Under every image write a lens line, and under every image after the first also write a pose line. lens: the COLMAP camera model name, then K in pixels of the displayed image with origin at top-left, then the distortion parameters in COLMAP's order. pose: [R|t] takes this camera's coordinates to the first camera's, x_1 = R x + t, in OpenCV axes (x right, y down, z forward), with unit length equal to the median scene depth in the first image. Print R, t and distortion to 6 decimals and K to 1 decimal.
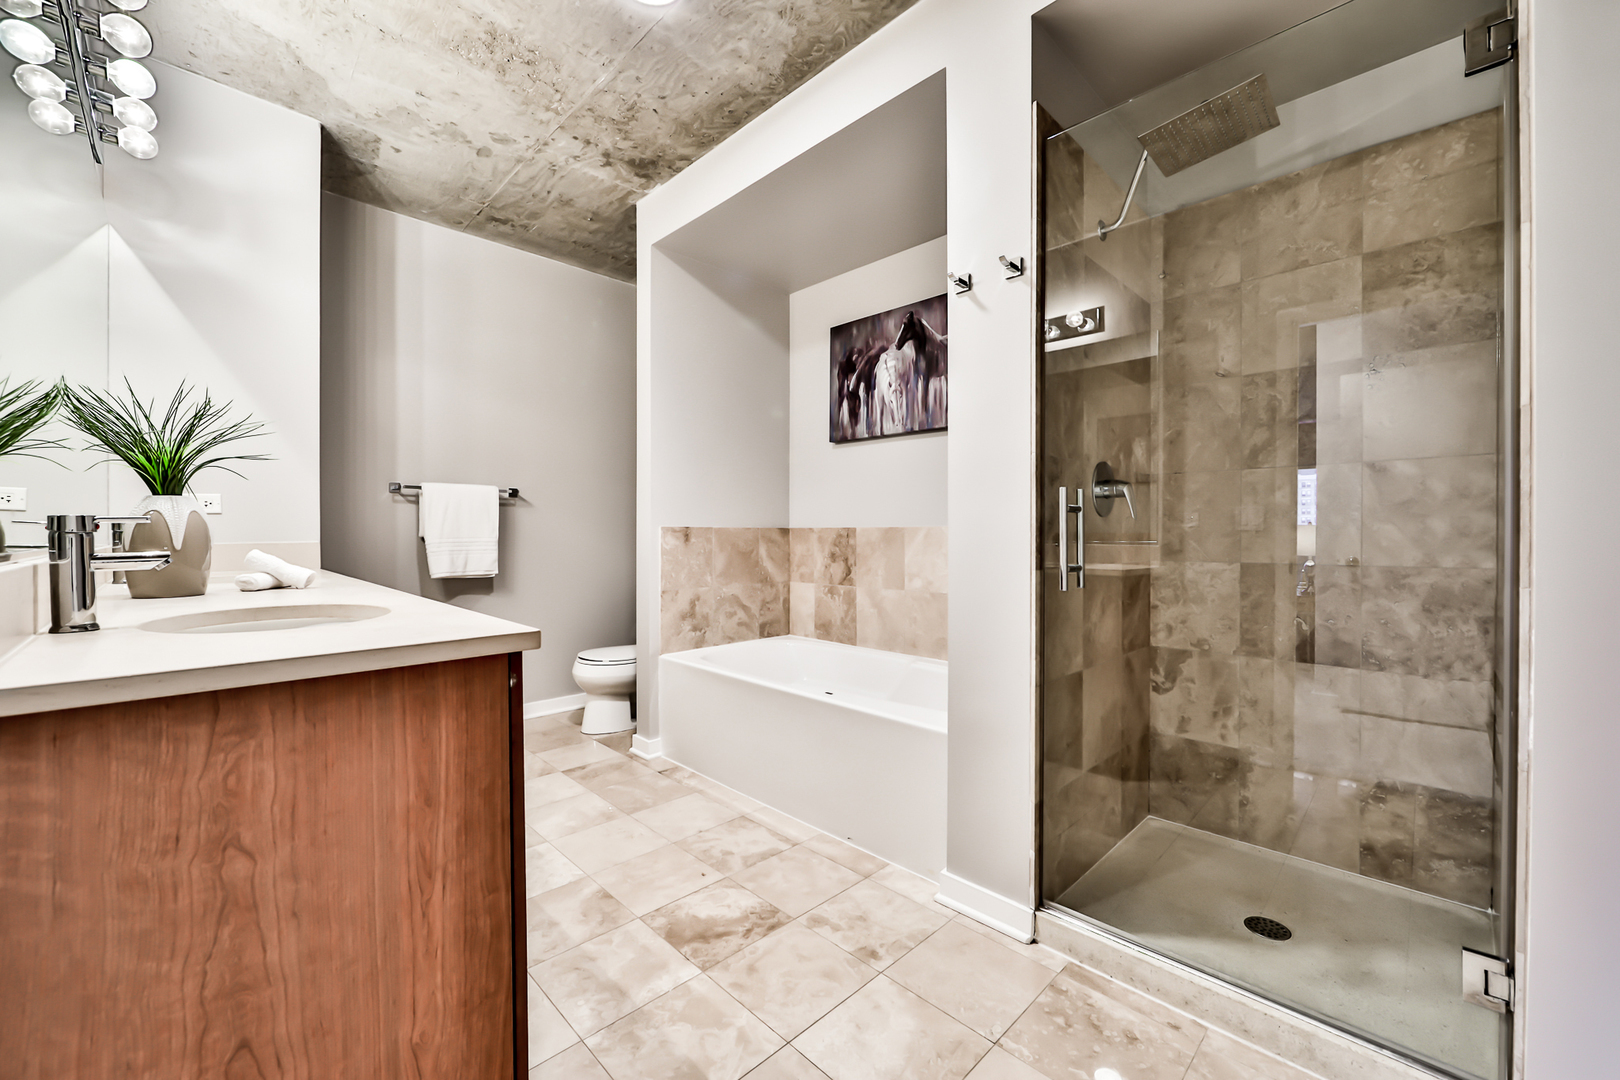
lens RADIAL K [[640.7, 0, 813.5], [0, 640.7, 539.2], [0, 0, 1]] dist [-0.014587, 0.003057]
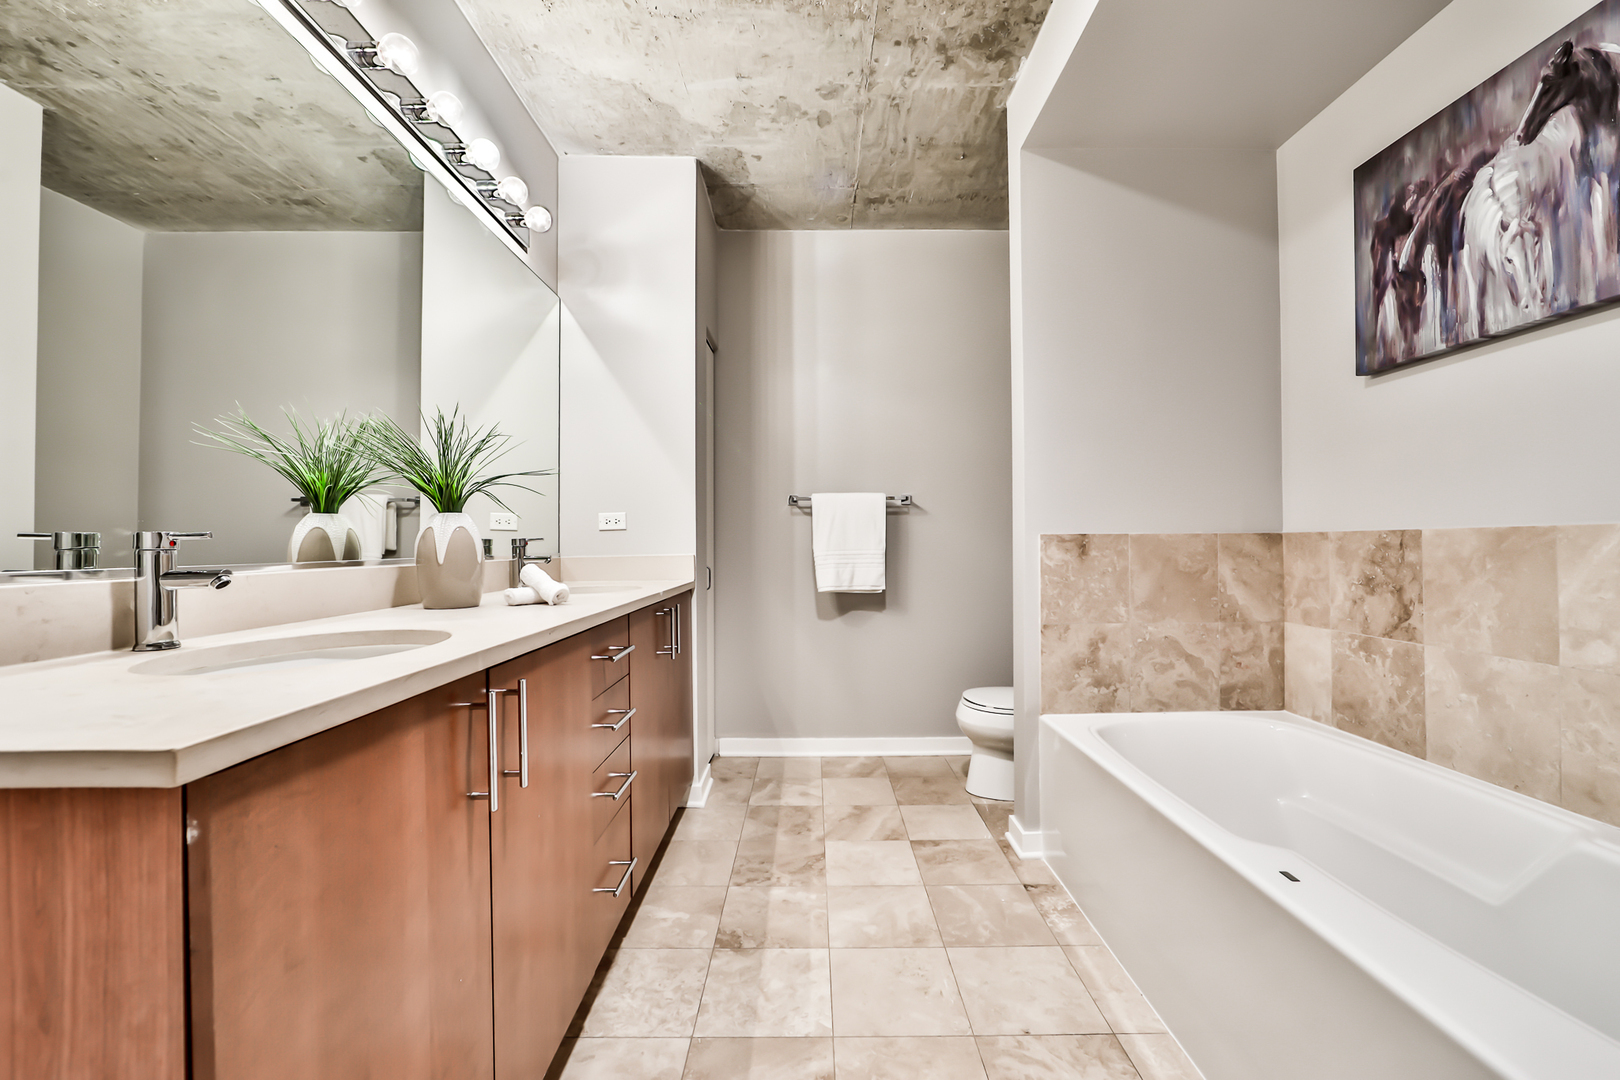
lens RADIAL K [[640.7, 0, 813.5], [0, 640.7, 539.2], [0, 0, 1]] dist [-0.014587, 0.003057]
pose [[0.711713, -0.012455, -0.702360, 0.079612], [0.001196, 0.999863, -0.016519, -0.002578], [0.702470, 0.010917, 0.711630, 0.305205]]
